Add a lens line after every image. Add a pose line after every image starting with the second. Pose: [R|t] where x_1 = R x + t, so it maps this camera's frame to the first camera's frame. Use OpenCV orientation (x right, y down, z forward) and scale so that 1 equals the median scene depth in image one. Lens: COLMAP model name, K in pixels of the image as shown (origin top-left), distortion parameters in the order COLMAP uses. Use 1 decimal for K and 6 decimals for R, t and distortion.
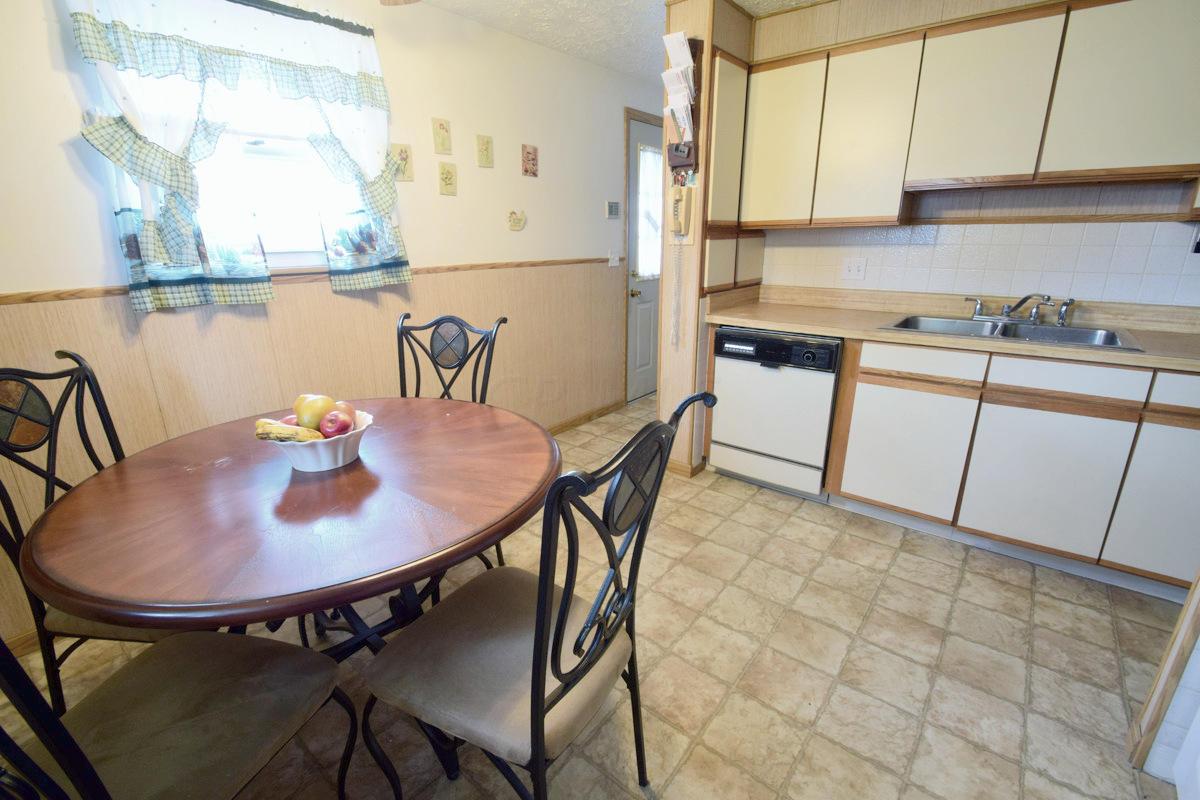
lens RADIAL K [[535.3, 0, 585.8], [0, 535.3, 405.4], [0, 0, 1]] dist [0.020936, -0.021396]
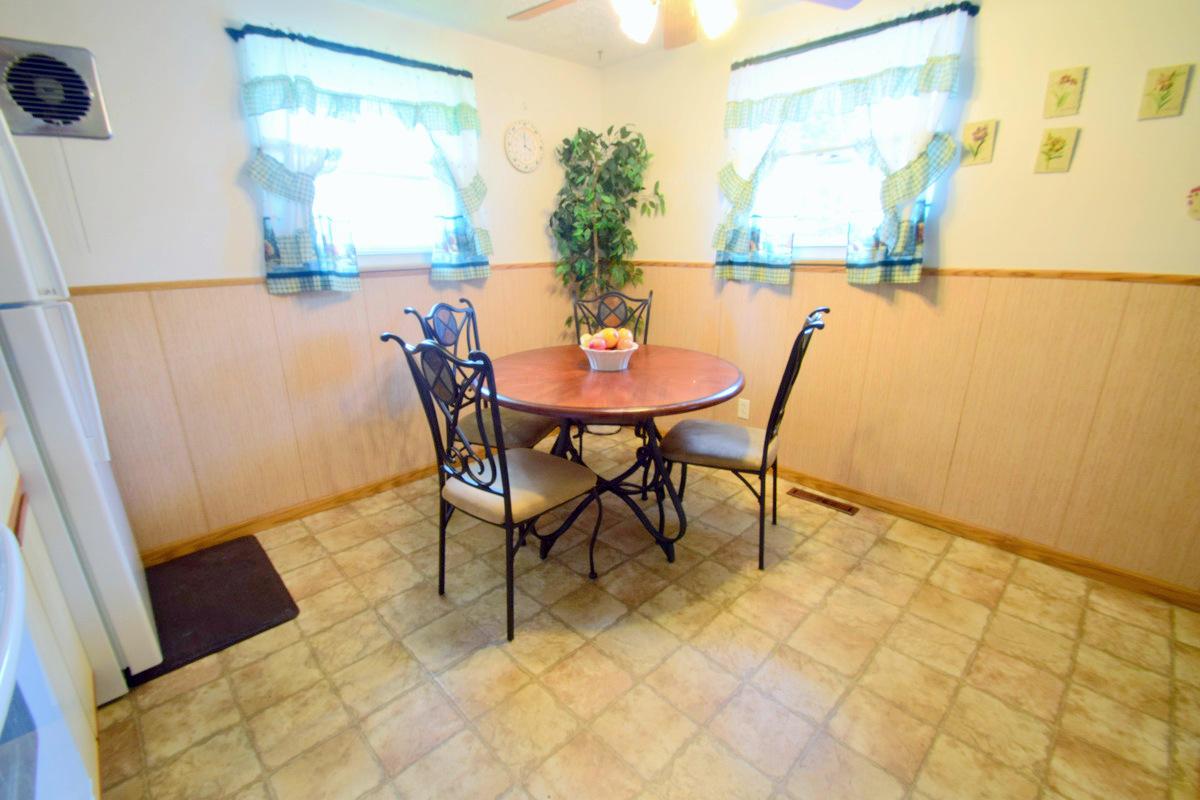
lens RADIAL K [[535.3, 0, 585.8], [0, 535.3, 405.4], [0, 0, 1]] dist [0.020936, -0.021396]
pose [[-0.135431, 0.305414, -0.942540, 0.795050], [-0.284748, 0.899173, 0.332276, -0.227827], [0.948987, 0.313387, -0.034810, 0.699667]]
